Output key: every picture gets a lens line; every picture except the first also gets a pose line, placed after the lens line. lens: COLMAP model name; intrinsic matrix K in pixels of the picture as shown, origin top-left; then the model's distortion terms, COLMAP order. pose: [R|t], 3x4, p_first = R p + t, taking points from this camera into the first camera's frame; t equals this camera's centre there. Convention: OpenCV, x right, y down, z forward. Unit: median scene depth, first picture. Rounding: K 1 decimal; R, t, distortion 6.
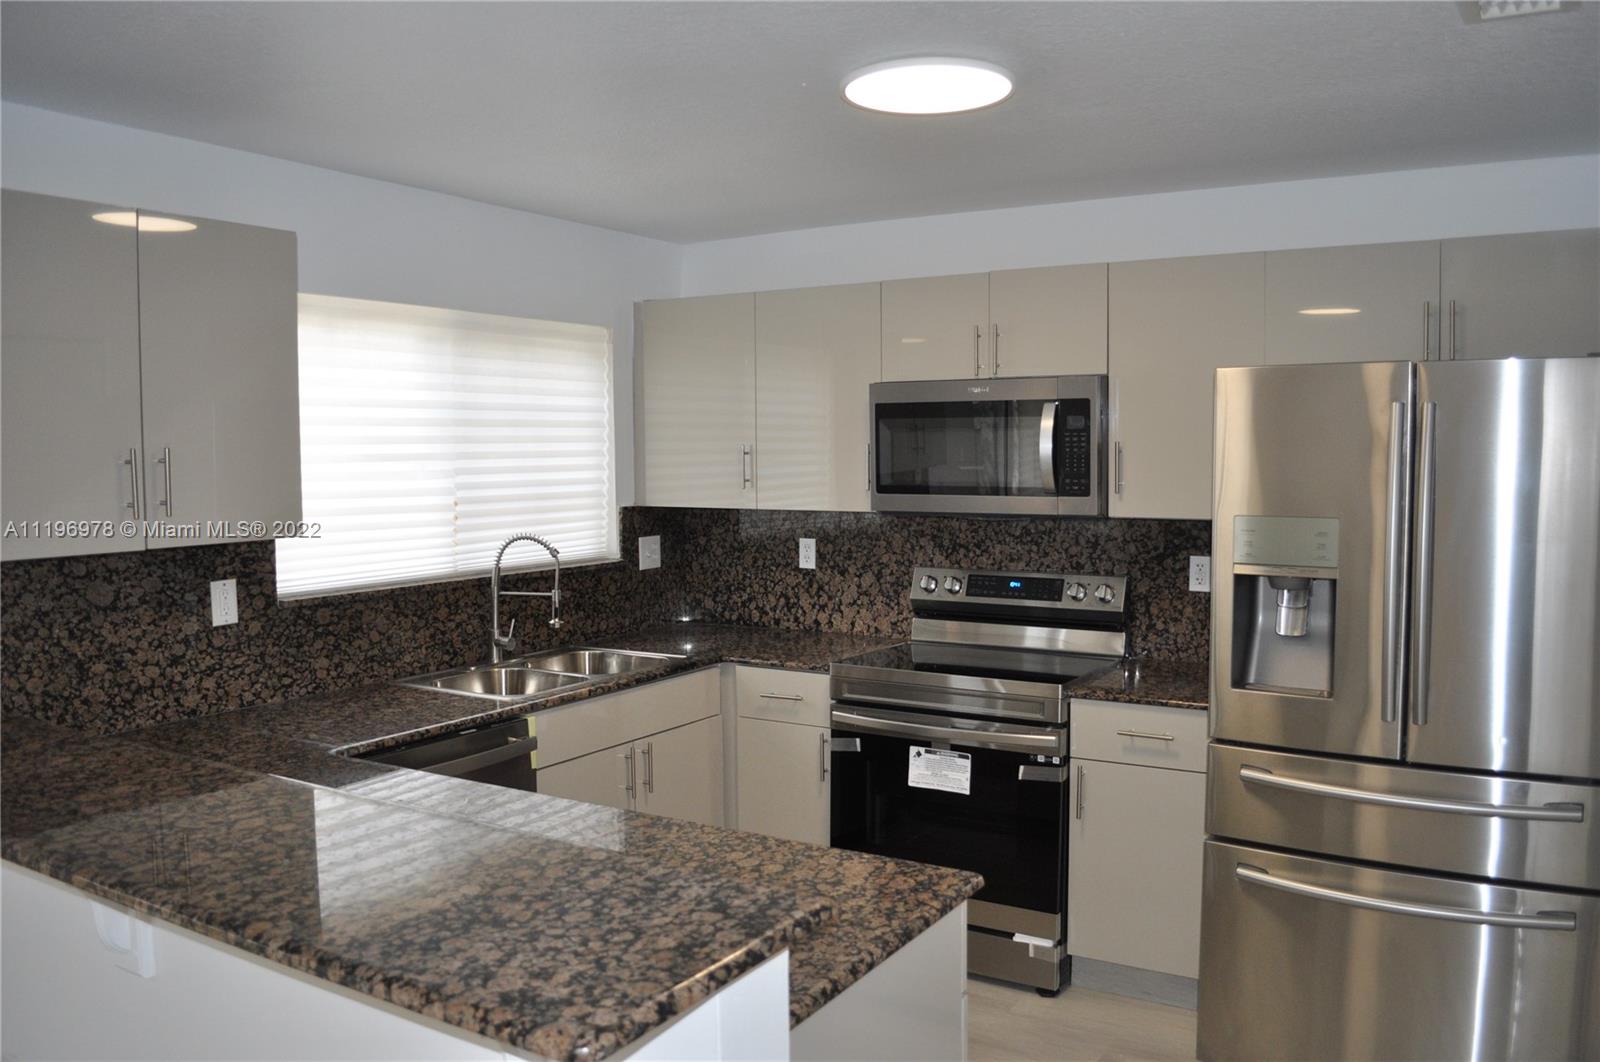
lens RADIAL K [[1256.0, 0, 810.1], [0, 1256.0, 535.4], [0, 0, 1]] dist [-0.083765, 0.014062]
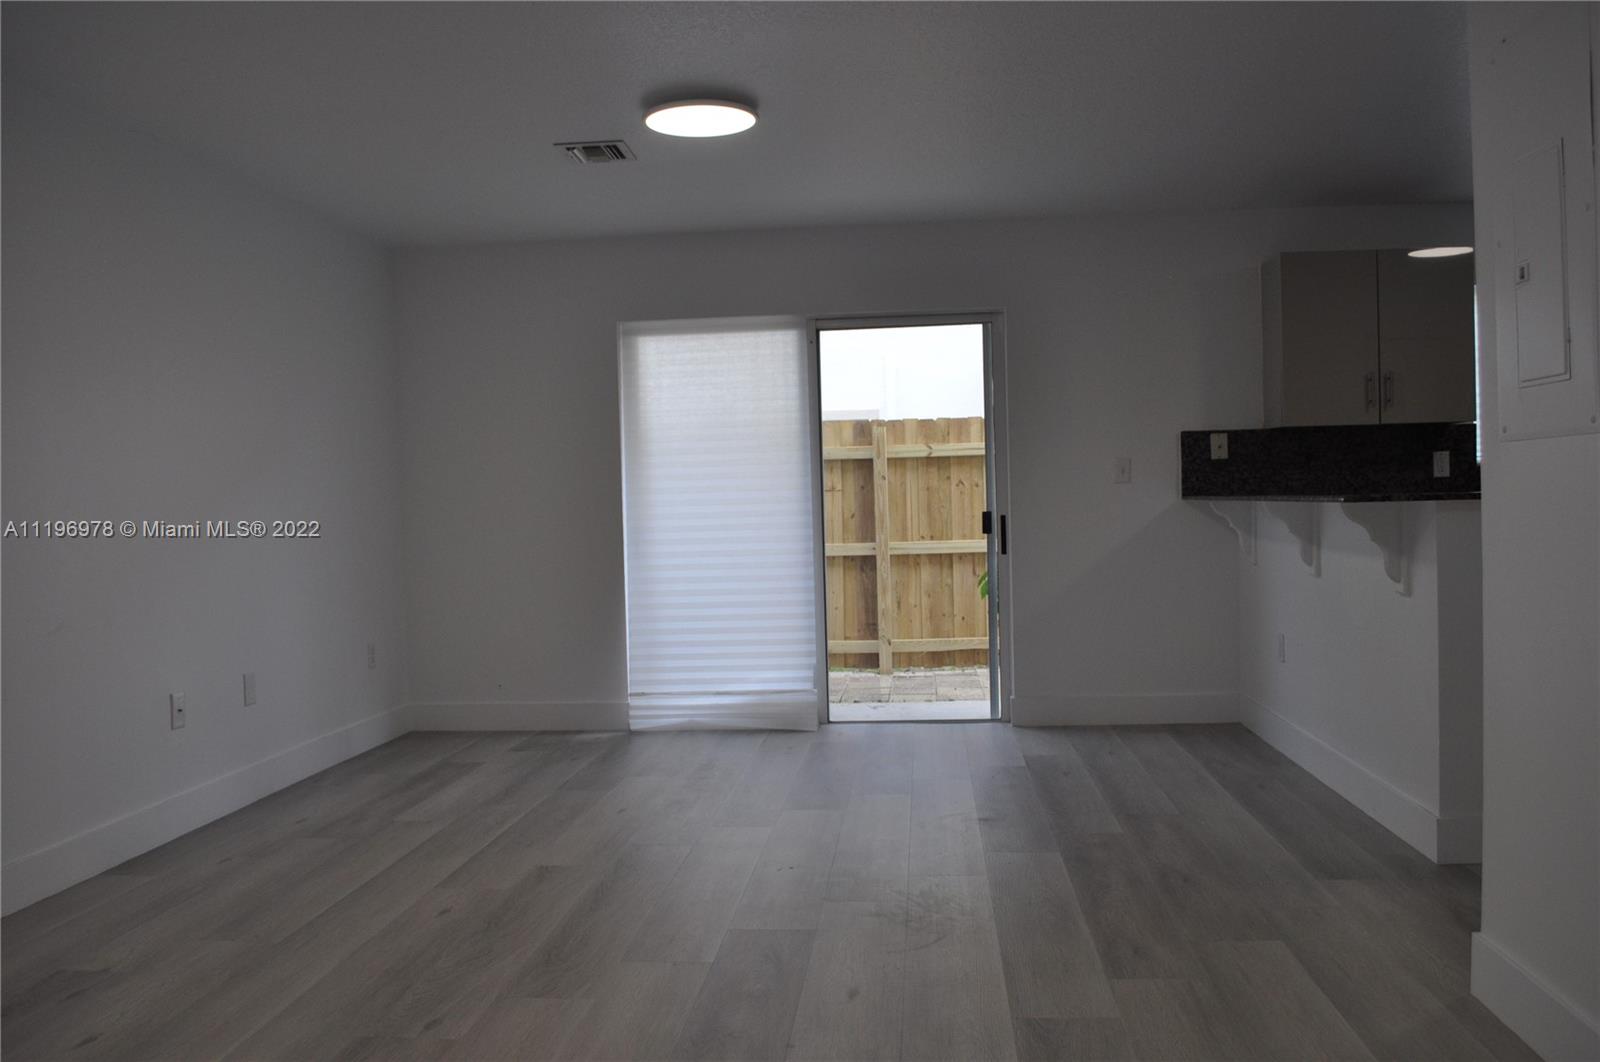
lens RADIAL K [[1256.0, 0, 810.4], [0, 1256.0, 538.8], [0, 0, 1]] dist [-0.083765, 0.014062]
pose [[0.437081, 0.023417, -0.899117, 0.566671], [-0.036936, 0.999285, 0.008070, 0.144990], [0.898663, 0.029682, 0.437633, -0.452503]]
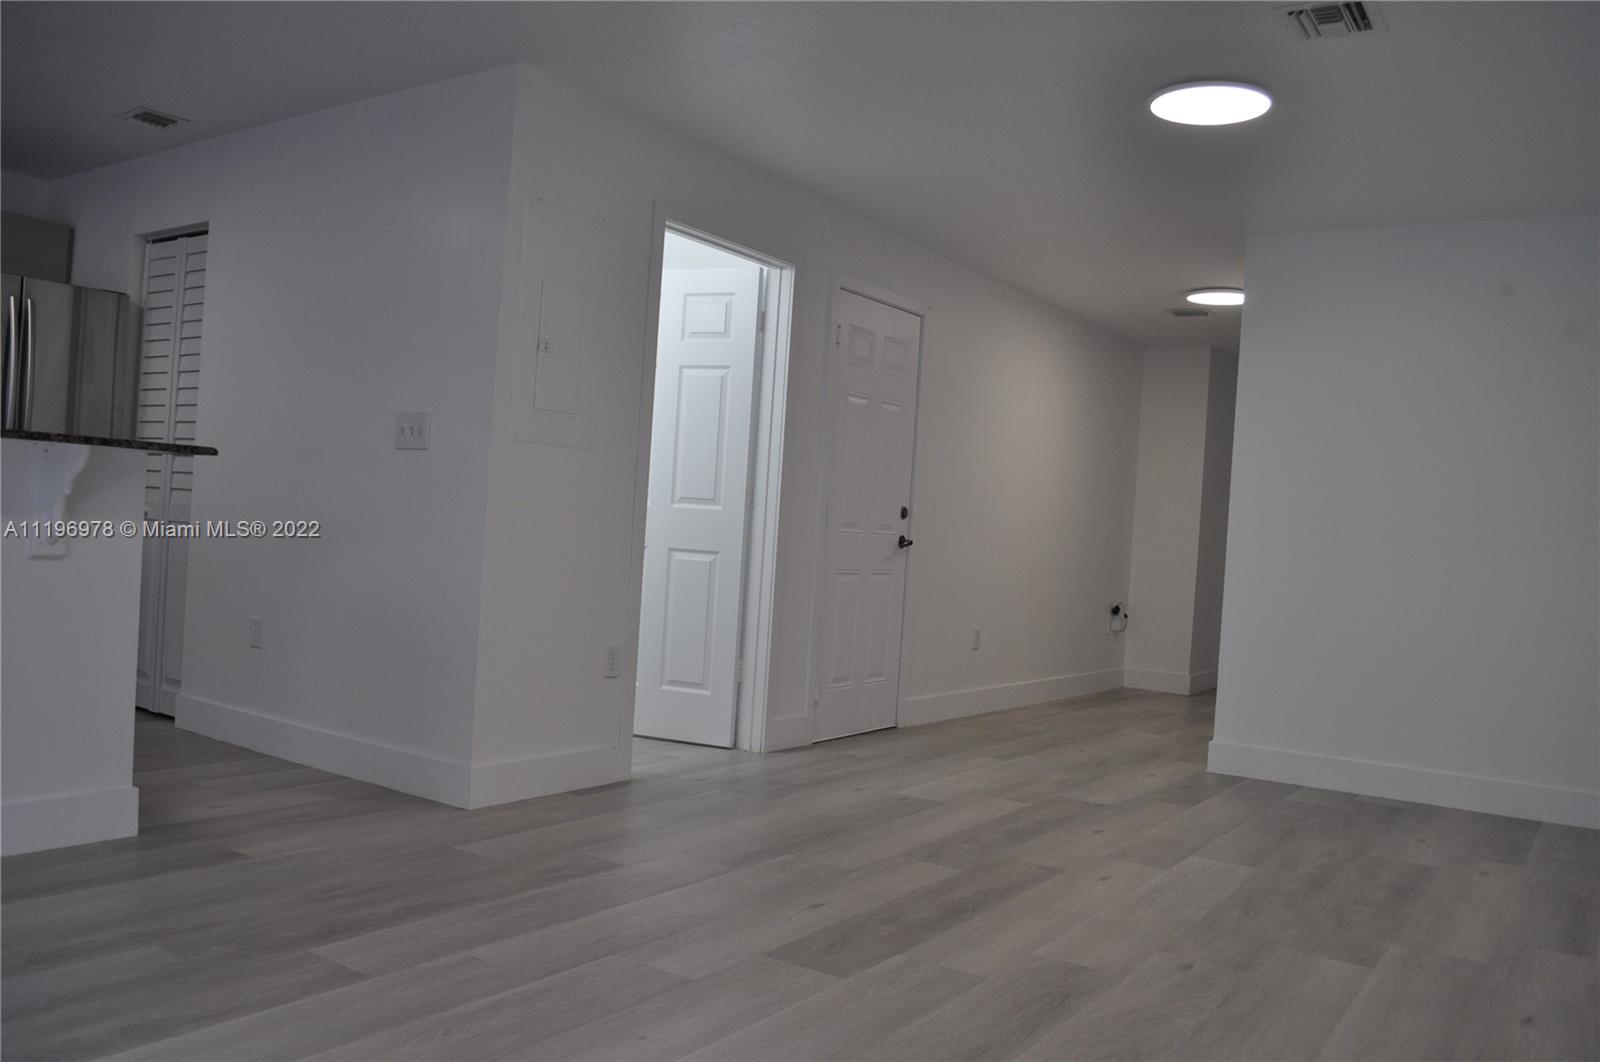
lens RADIAL K [[1256.0, 0, 808.1], [0, 1256.0, 540.9], [0, 0, 1]] dist [-0.083765, 0.014062]
pose [[0.051337, -0.002907, 0.998677, -0.823793], [0.004076, 0.999988, 0.002701, 0.166990], [-0.998673, 0.003932, 0.051348, -0.159401]]
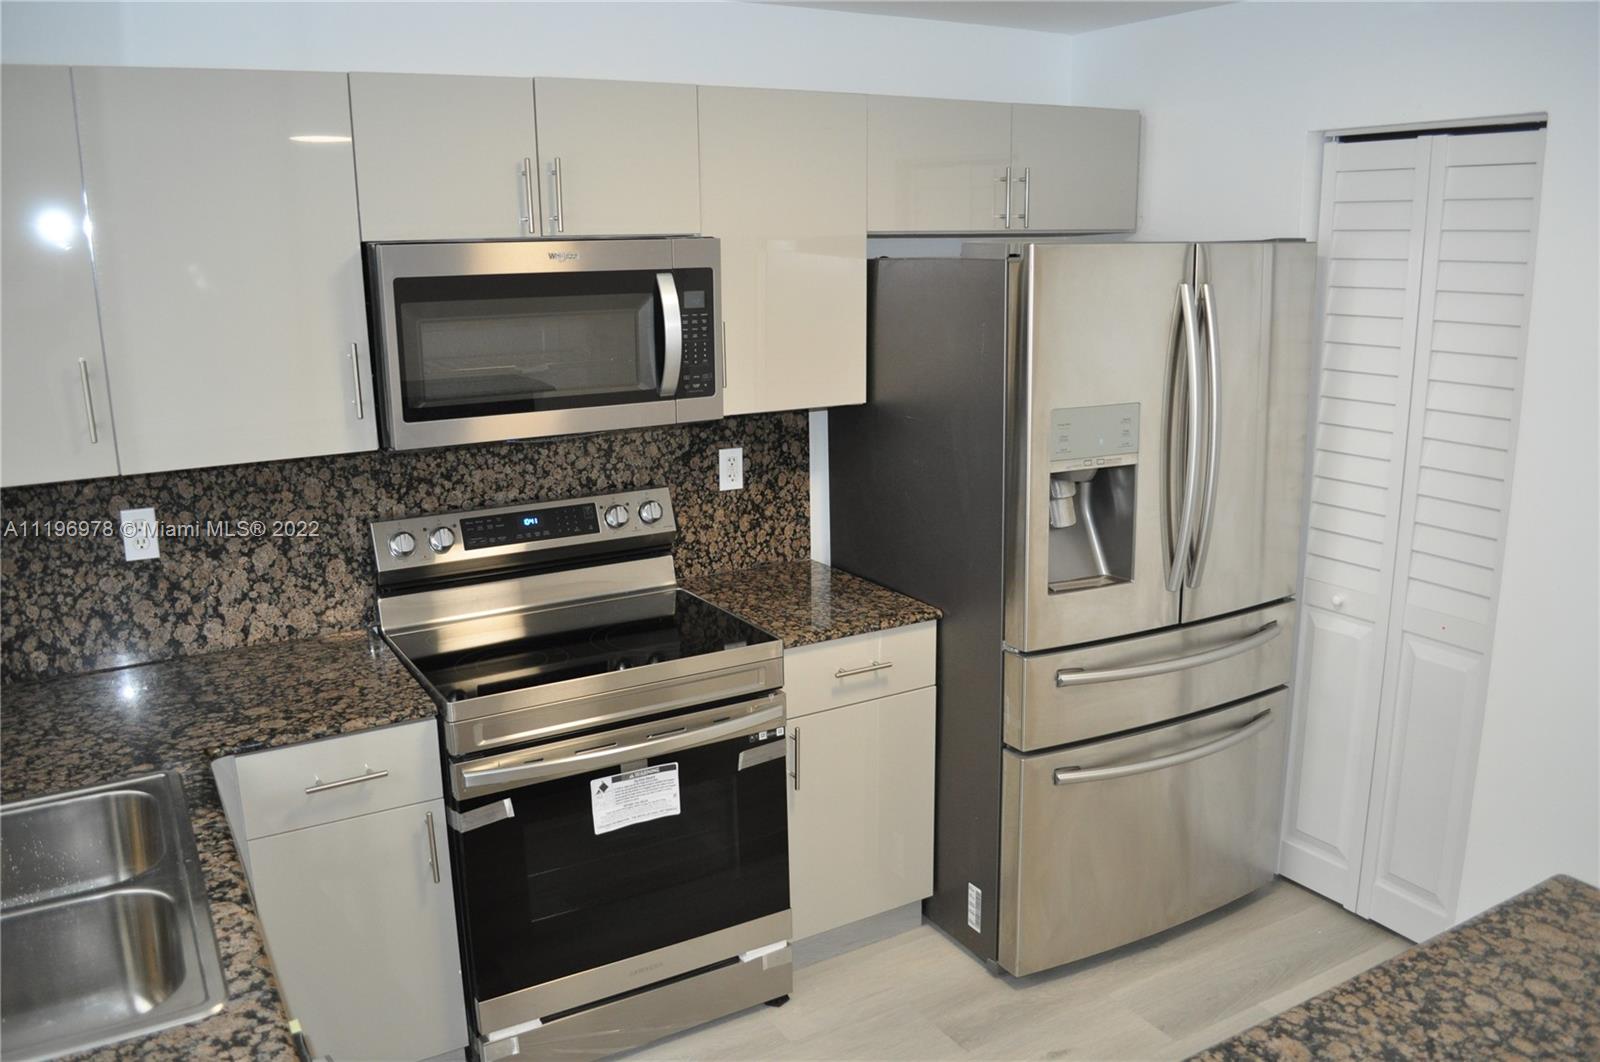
lens RADIAL K [[1256.0, 0, 805.3], [0, 1256.0, 543.6], [0, 0, 1]] dist [-0.083765, 0.014062]
pose [[0.476378, -0.207302, 0.854453, -0.402211], [0.072987, 0.977778, 0.196530, -0.083294], [-0.876206, -0.031259, 0.480922, 0.528782]]
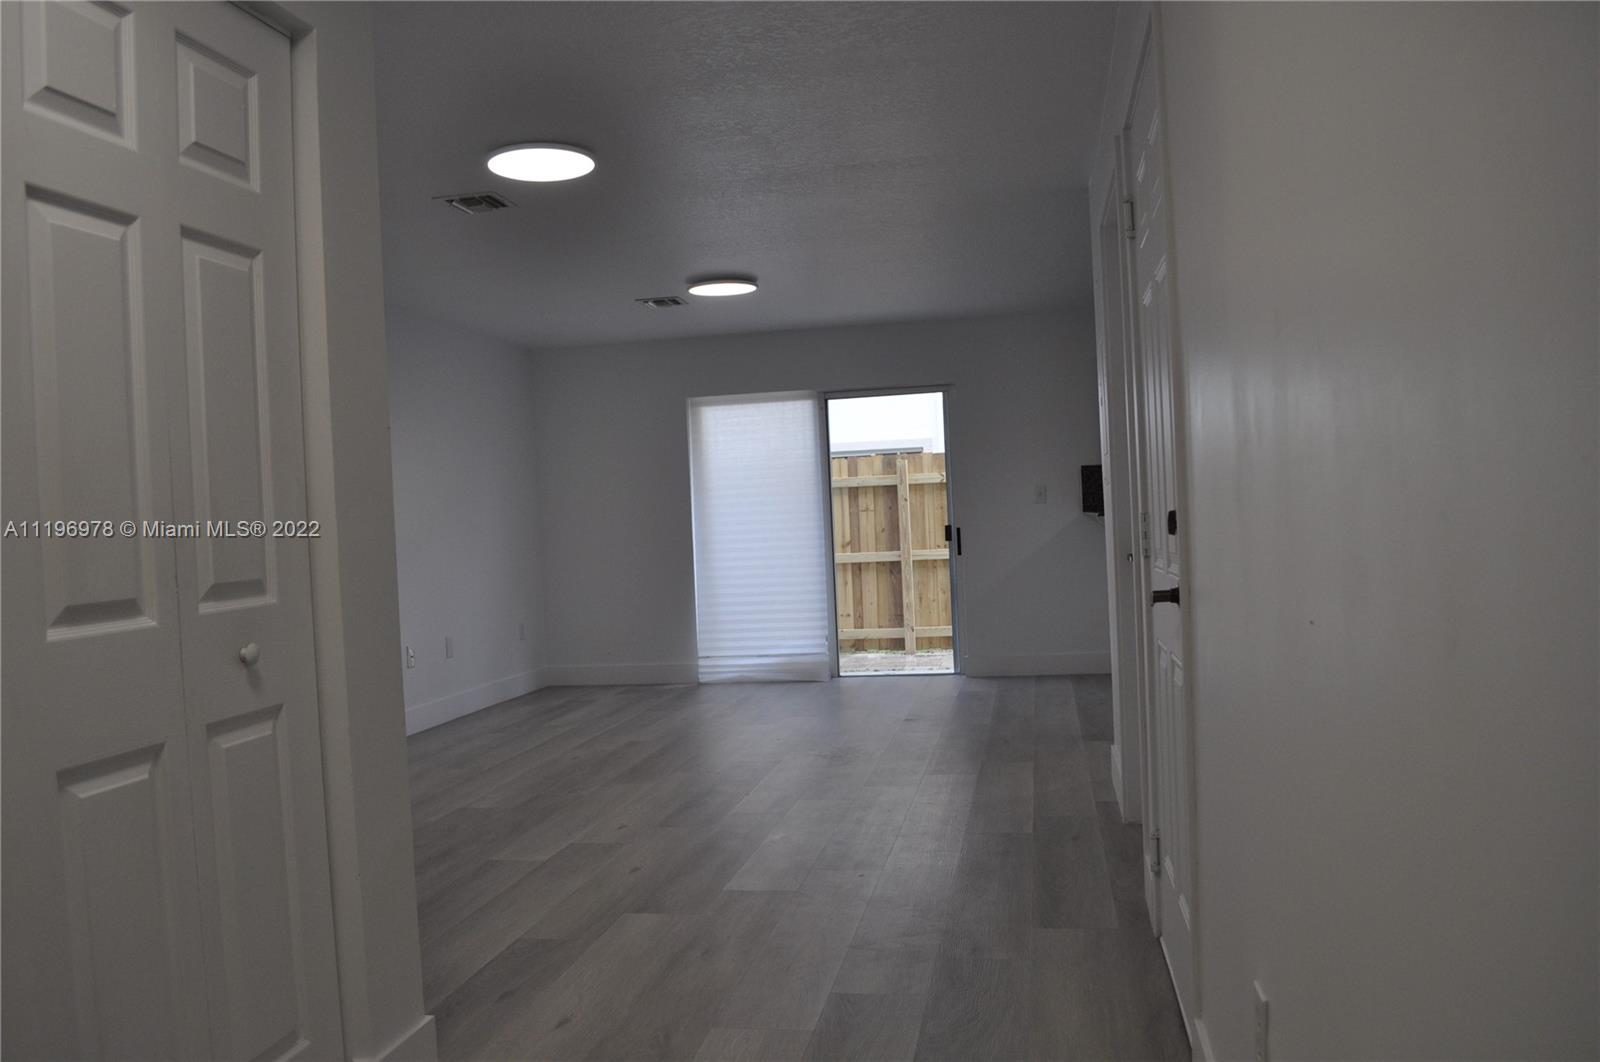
lens RADIAL K [[1256.0, 0, 794.9], [0, 1256.0, 534.3], [0, 0, 1]] dist [-0.083765, 0.014062]
pose [[0.344476, 0.001427, -0.938794, 1.203265], [-0.020686, 0.999768, -0.006070, 0.150078], [0.938567, 0.021511, 0.344425, -0.575506]]
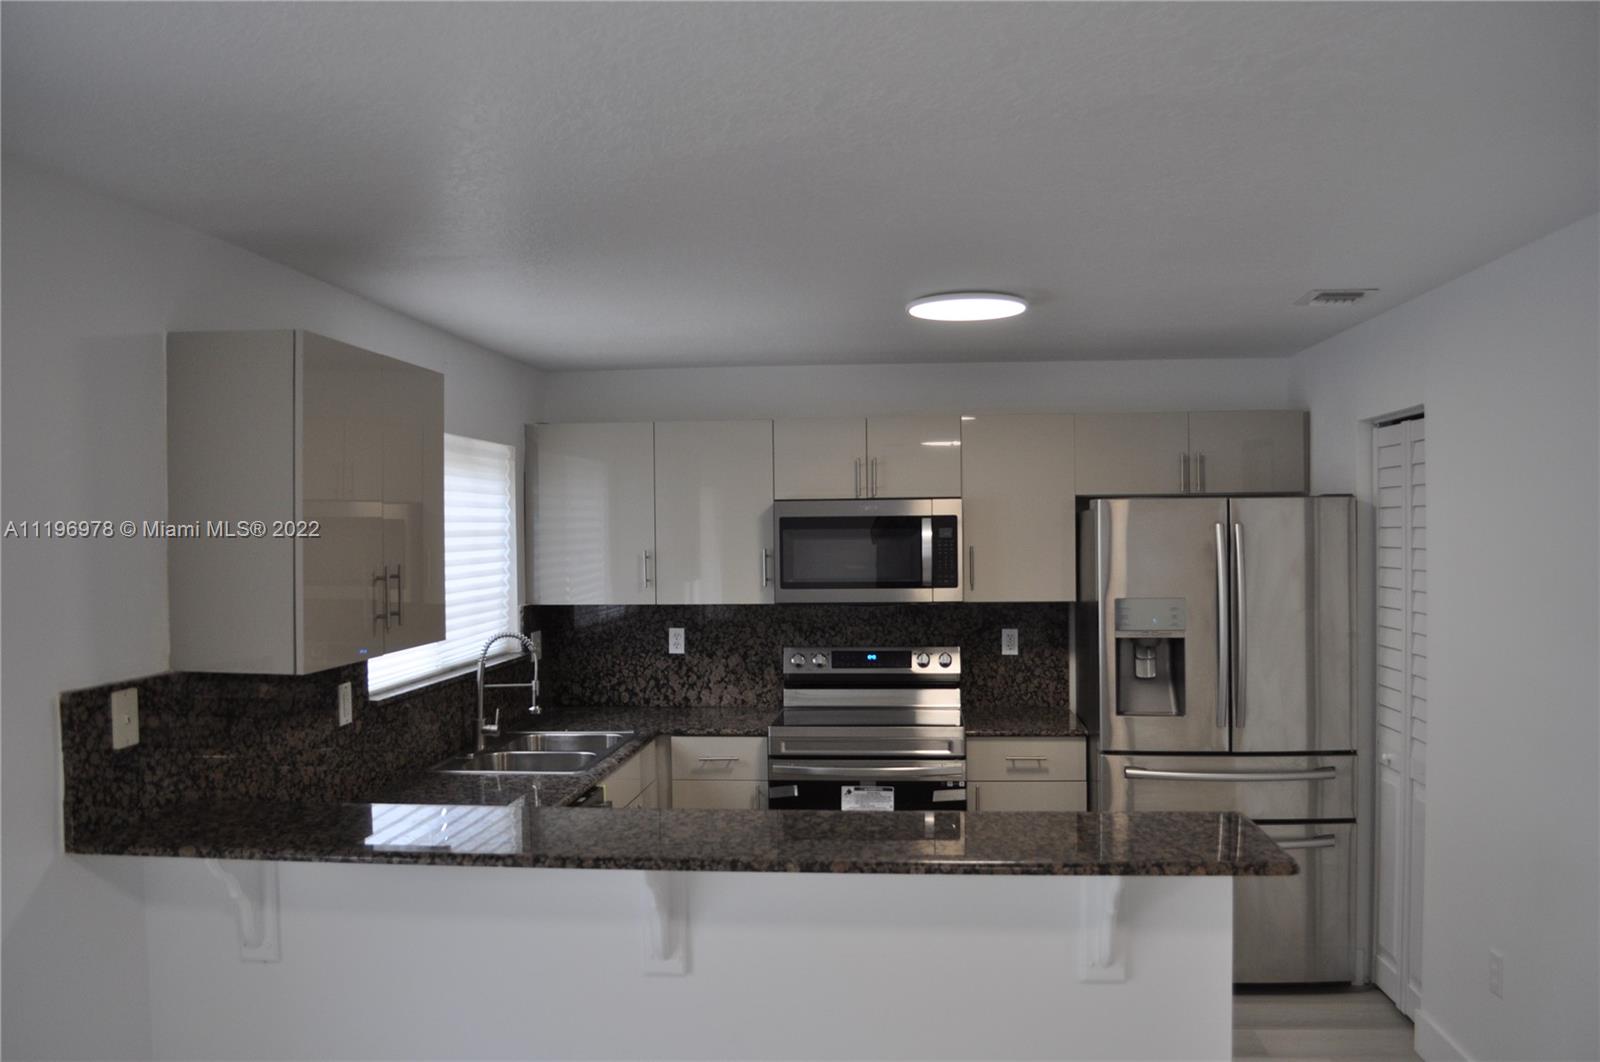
lens RADIAL K [[1256.0, 0, 809.2], [0, 1256.0, 542.4], [0, 0, 1]] dist [-0.083765, 0.014062]
pose [[0.898265, -0.008834, 0.439365, -0.475973], [0.036486, 0.997845, -0.054532, -0.010808], [-0.437937, 0.065015, 0.896652, -0.136690]]
